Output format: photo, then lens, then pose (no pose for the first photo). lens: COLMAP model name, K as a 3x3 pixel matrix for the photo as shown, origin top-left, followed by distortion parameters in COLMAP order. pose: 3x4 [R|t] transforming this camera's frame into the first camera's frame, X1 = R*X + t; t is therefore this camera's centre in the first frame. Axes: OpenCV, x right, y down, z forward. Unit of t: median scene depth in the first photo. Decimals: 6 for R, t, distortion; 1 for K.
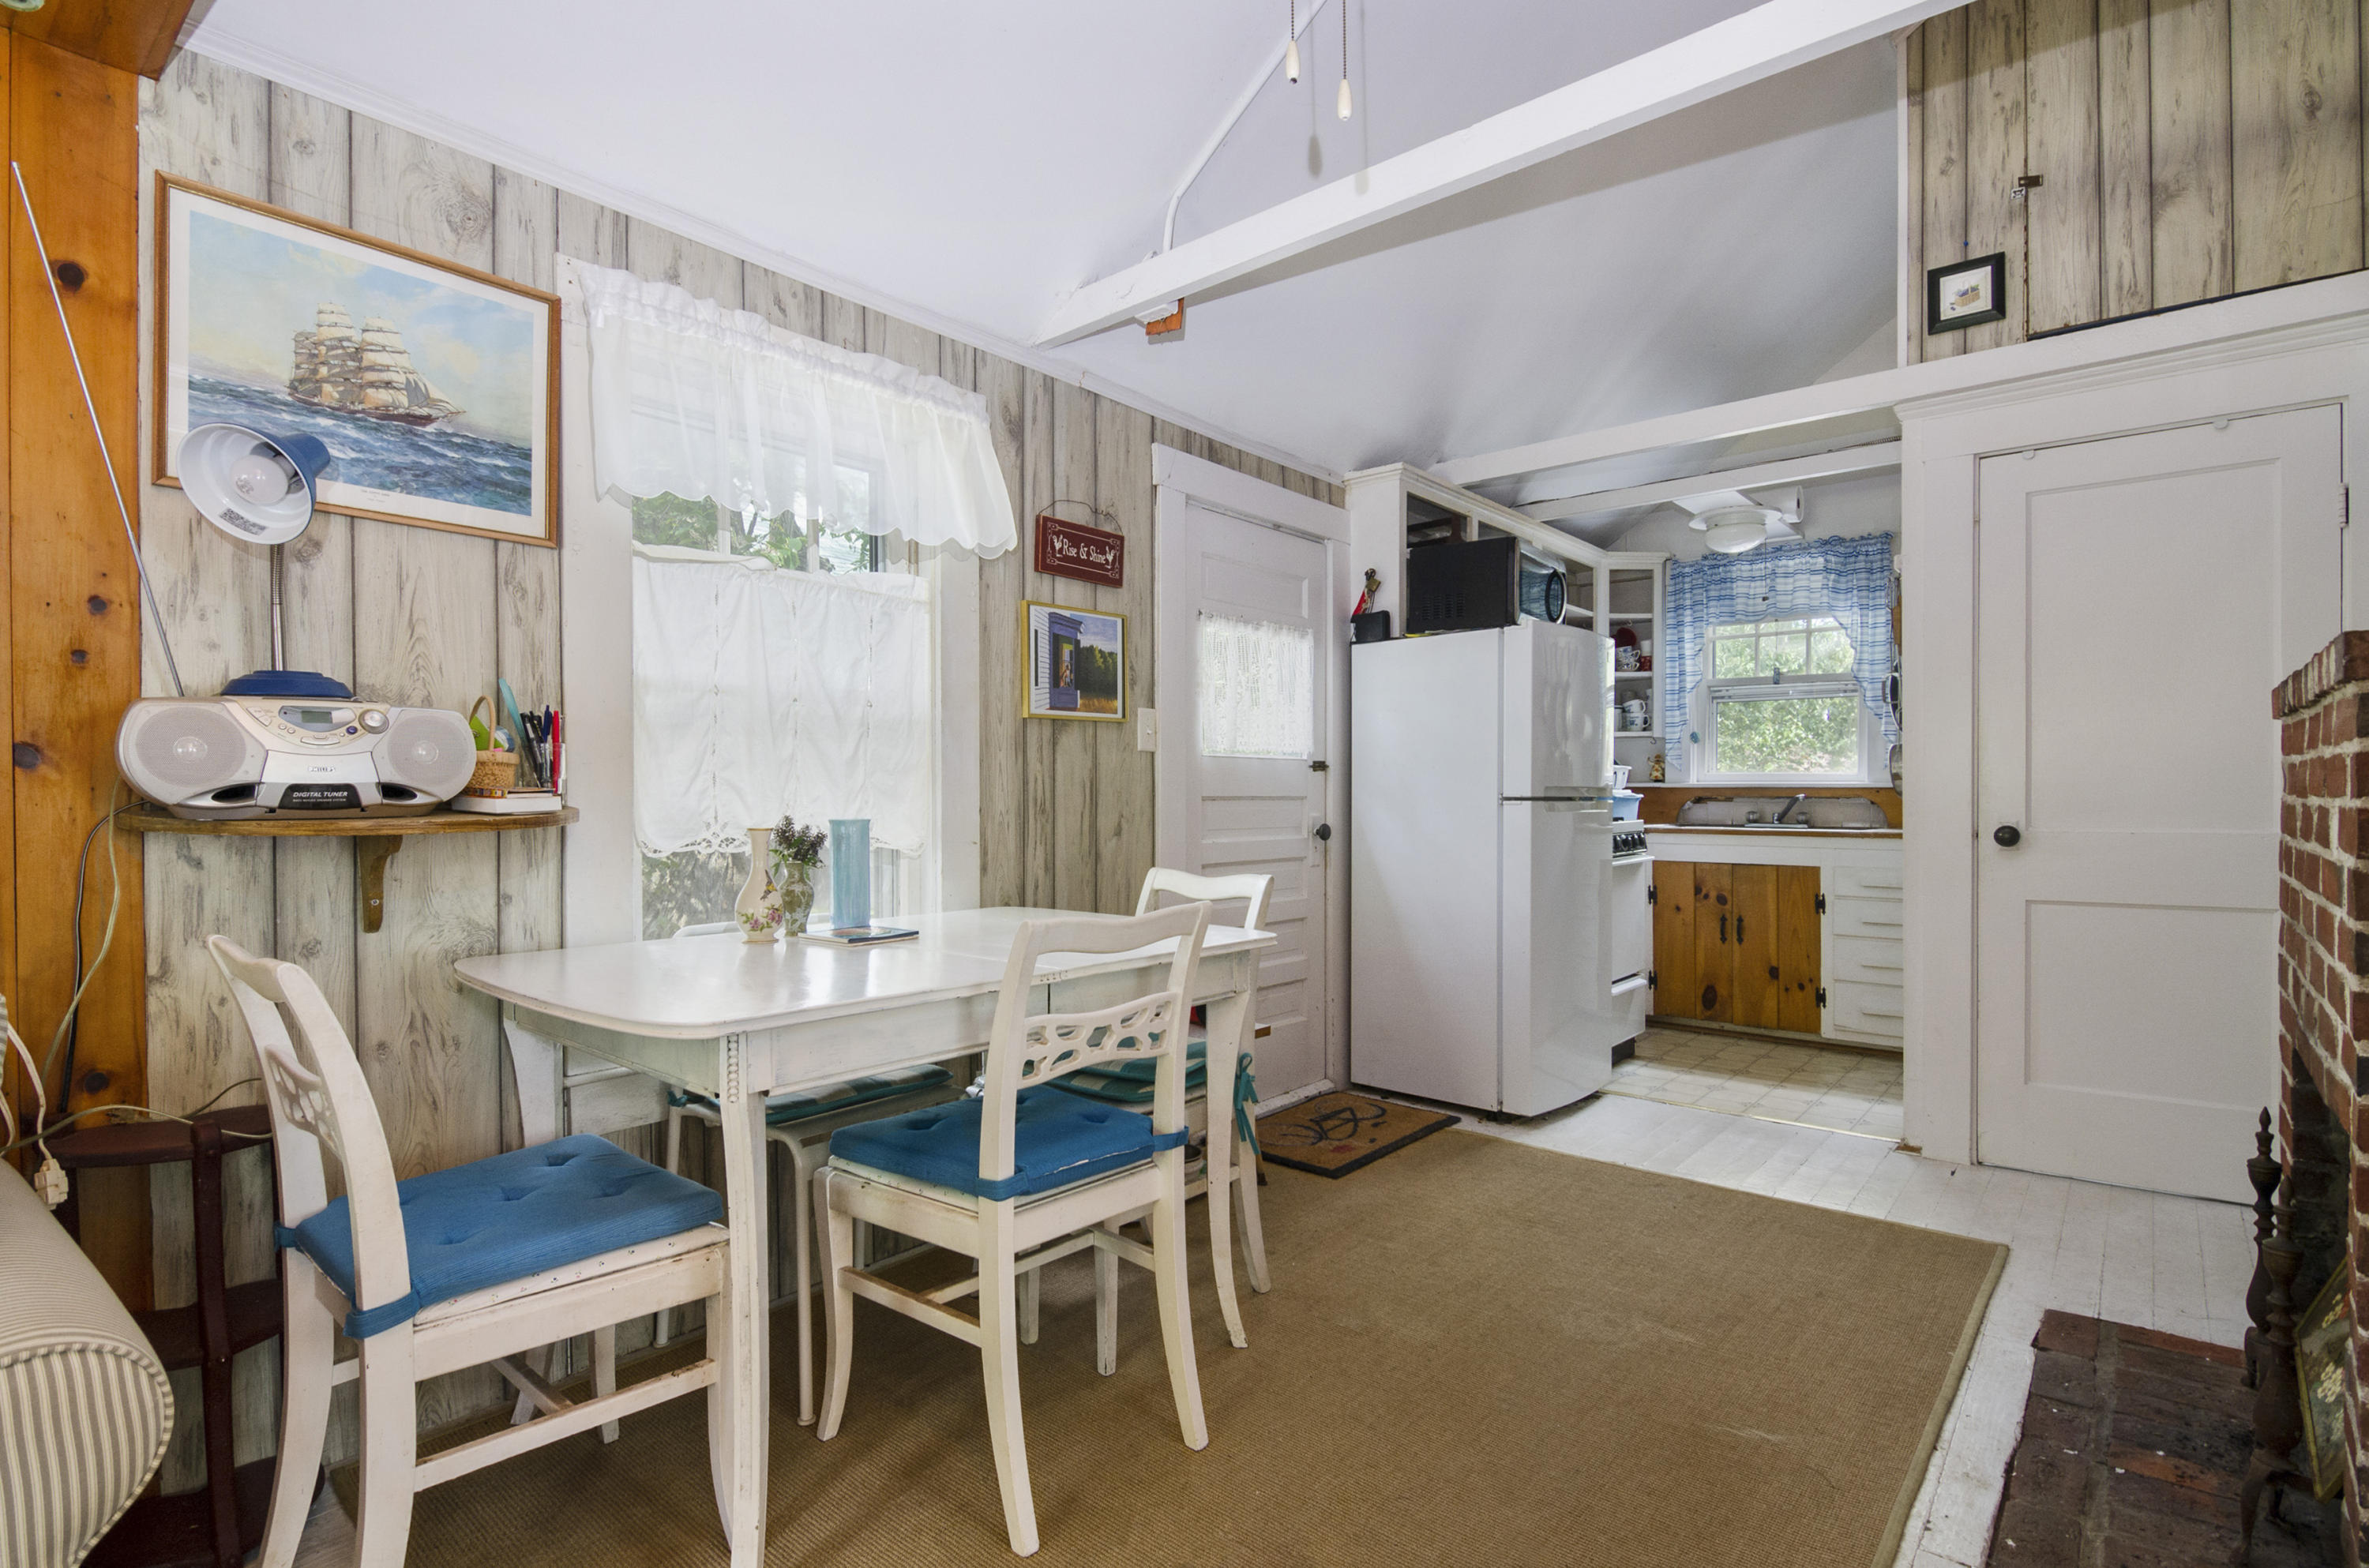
lens RADIAL K [[1117.5, 0, 1179.1], [0, 1117.5, 816.7], [0, 0, 1]] dist [0.011312, -0.013858]
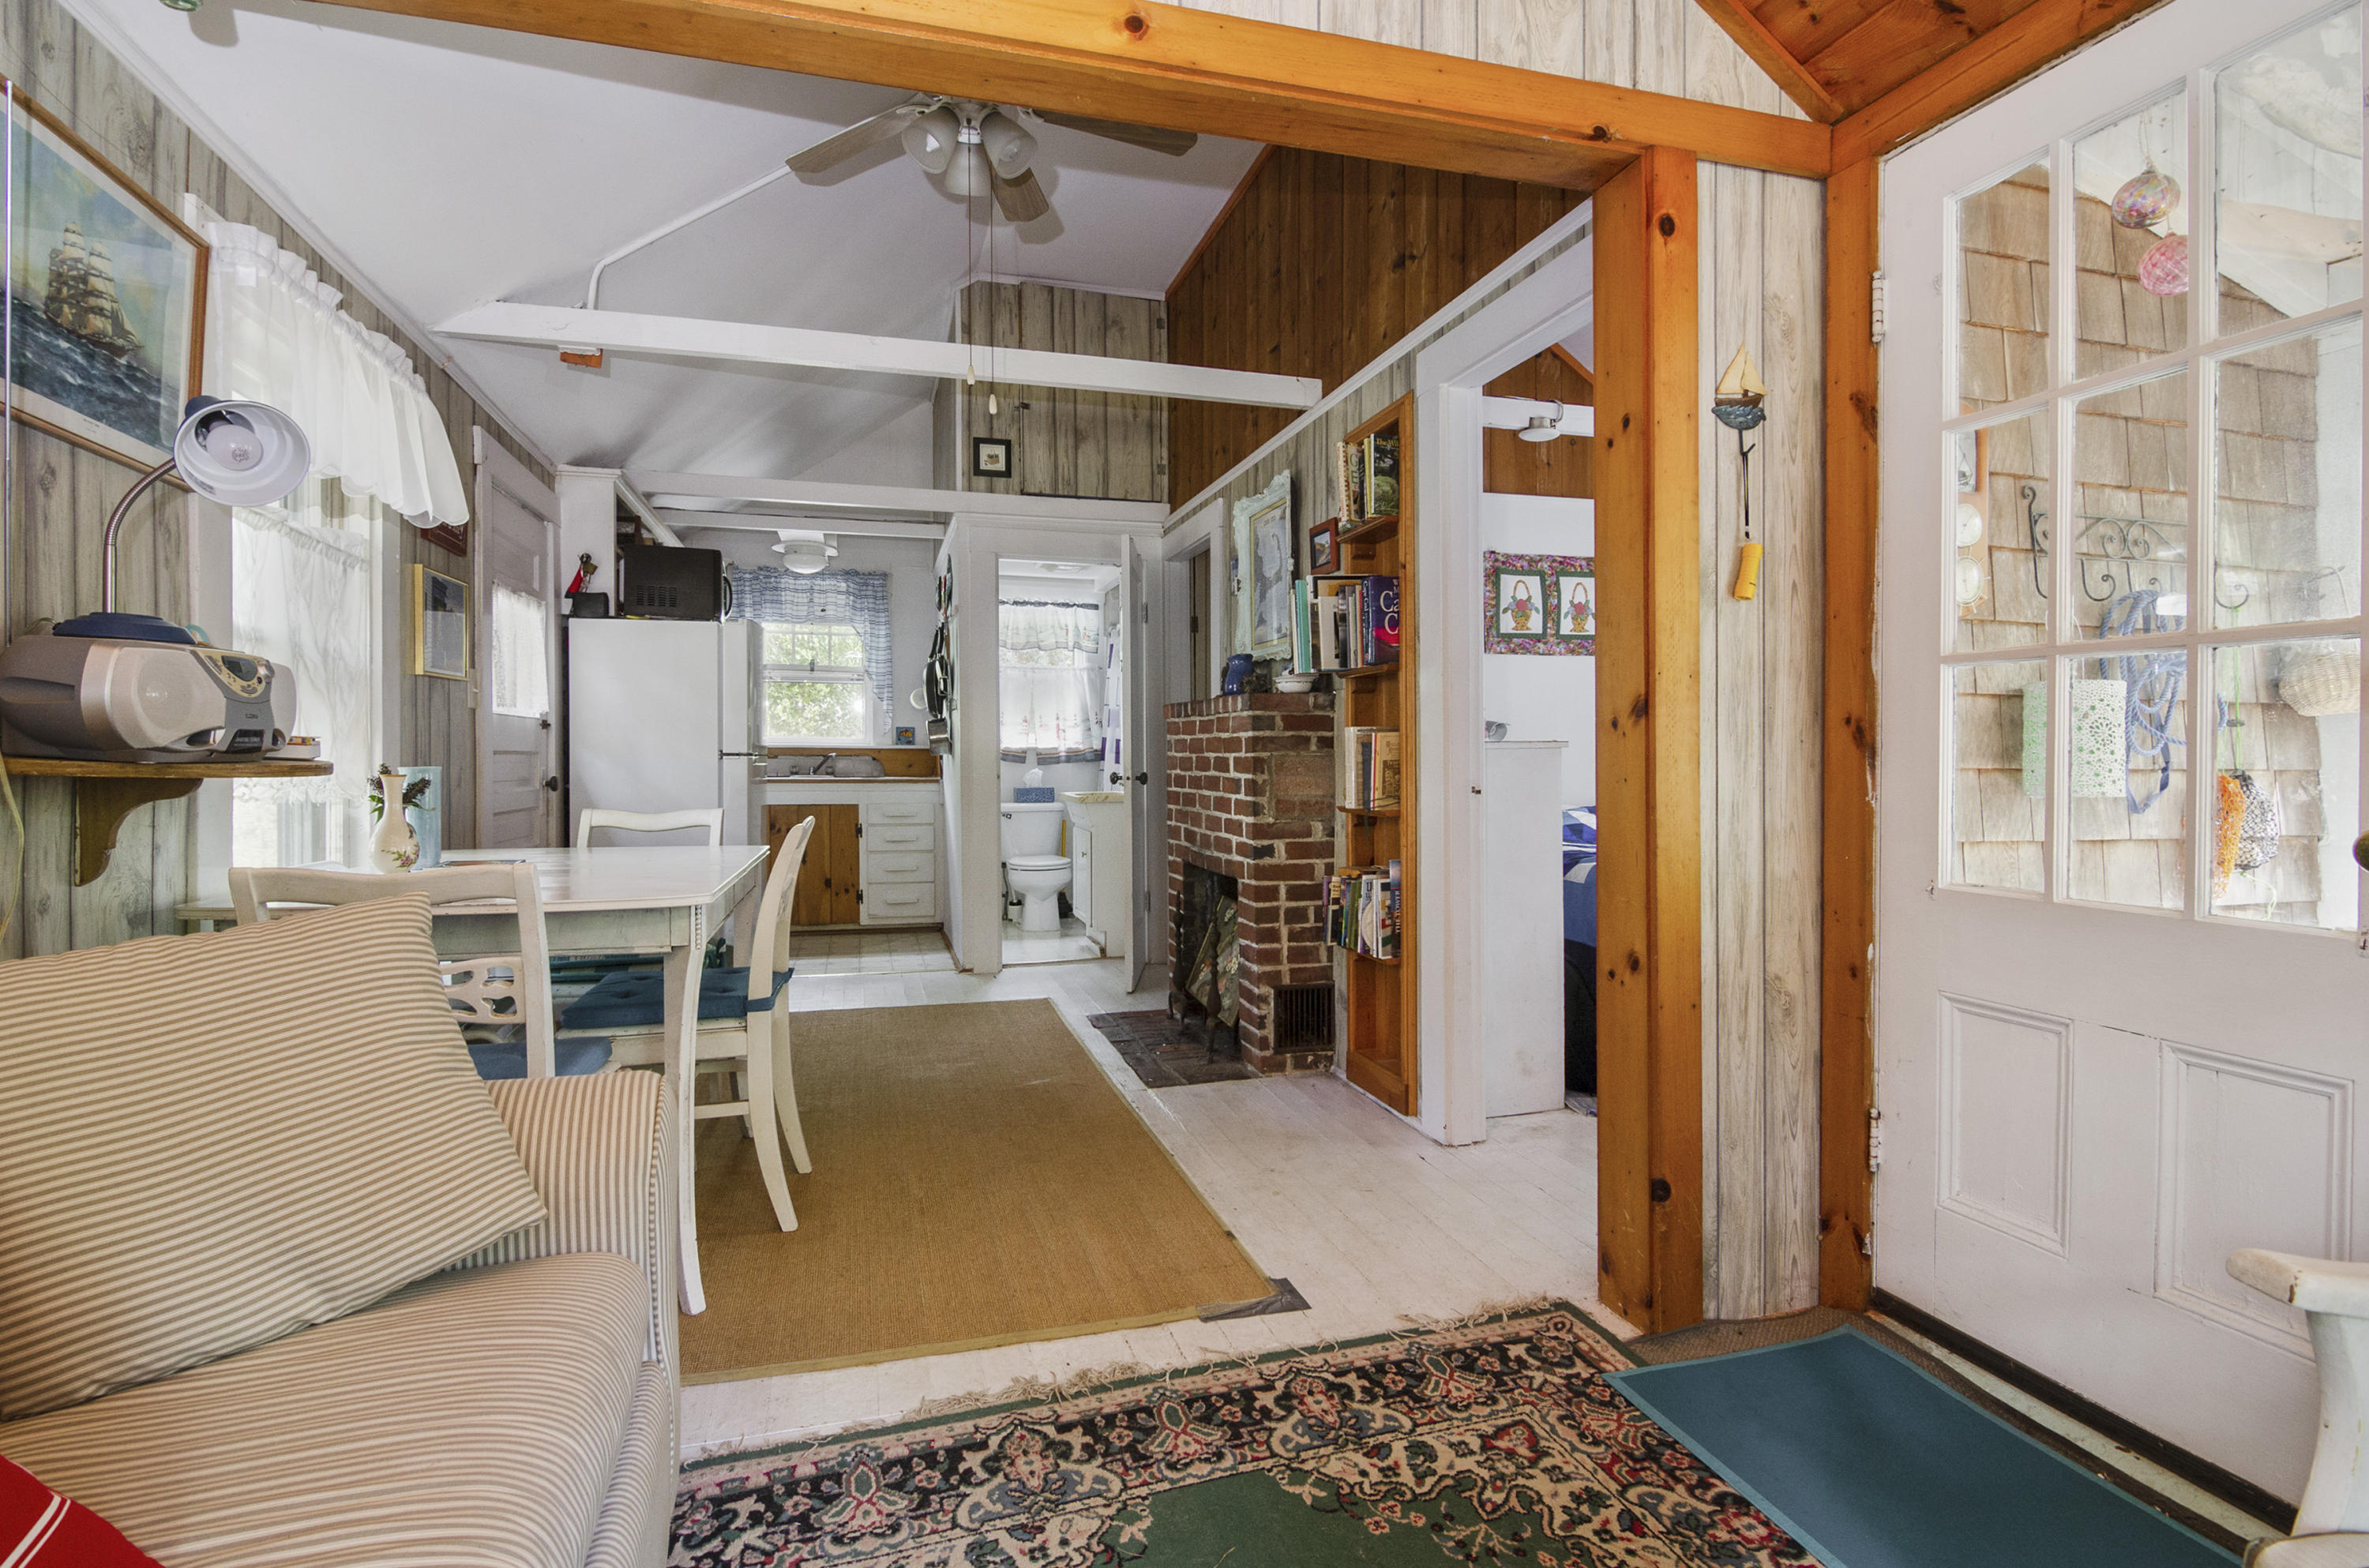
lens RADIAL K [[1119.2, 0, 1142.4], [0, 1119.2, 754.8], [0, 0, 1]] dist [0.000453, -0.009375]
pose [[0.572873, 0.004230, 0.819633, -0.368808], [0.012427, 0.999827, -0.013846, 0.006254], [-0.819550, 0.018117, 0.572721, -0.100143]]
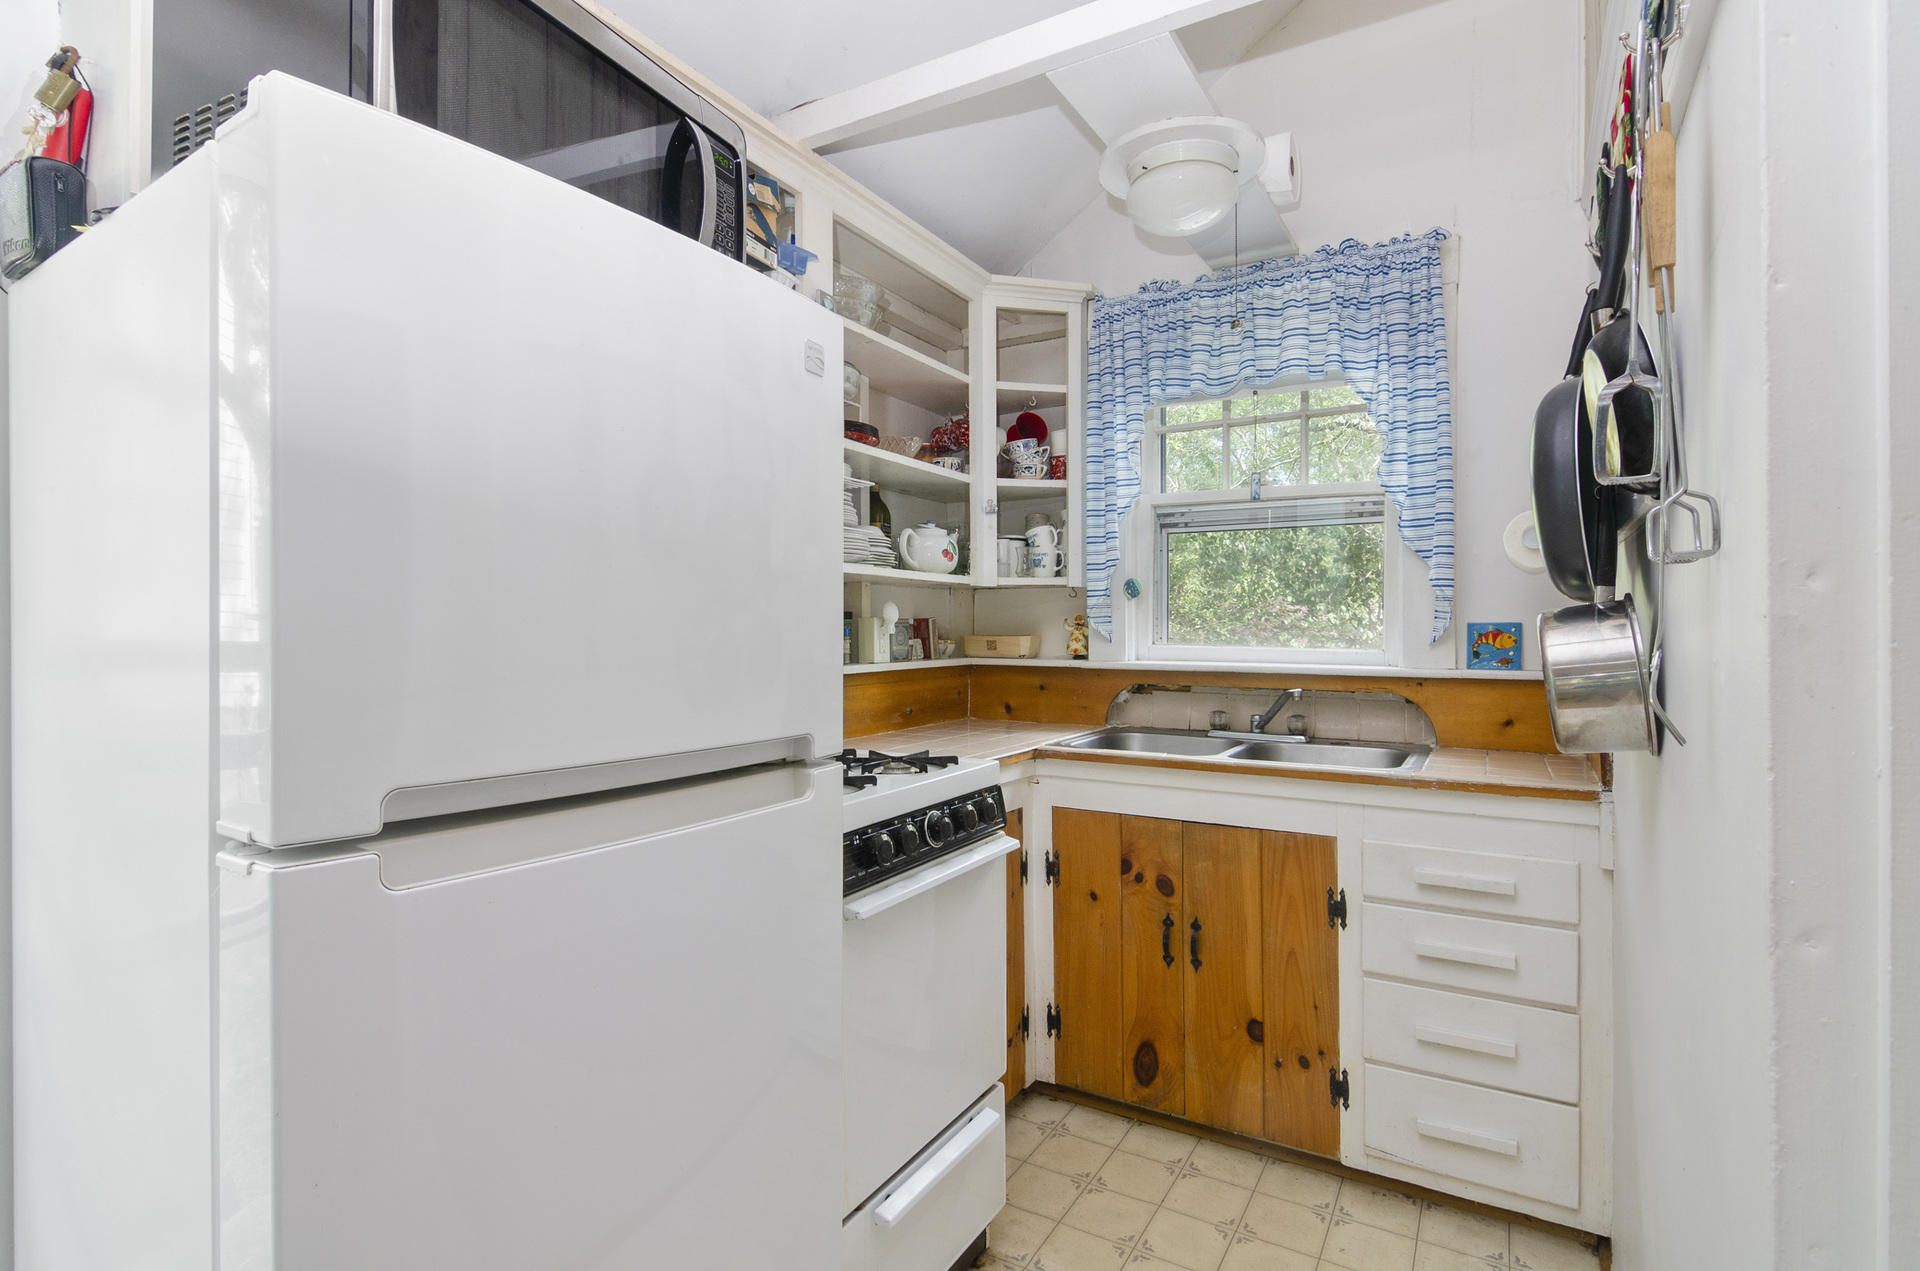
lens RADIAL K [[931.1, 0, 941.1], [0, 931.1, 653.3], [0, 0, 1]] dist [0.019291, -0.012006]
pose [[0.986096, -0.006191, 0.166064, 0.309411], [0.005721, 0.999978, 0.003309, -0.042262], [-0.166081, -0.002313, 0.986109, 0.583659]]
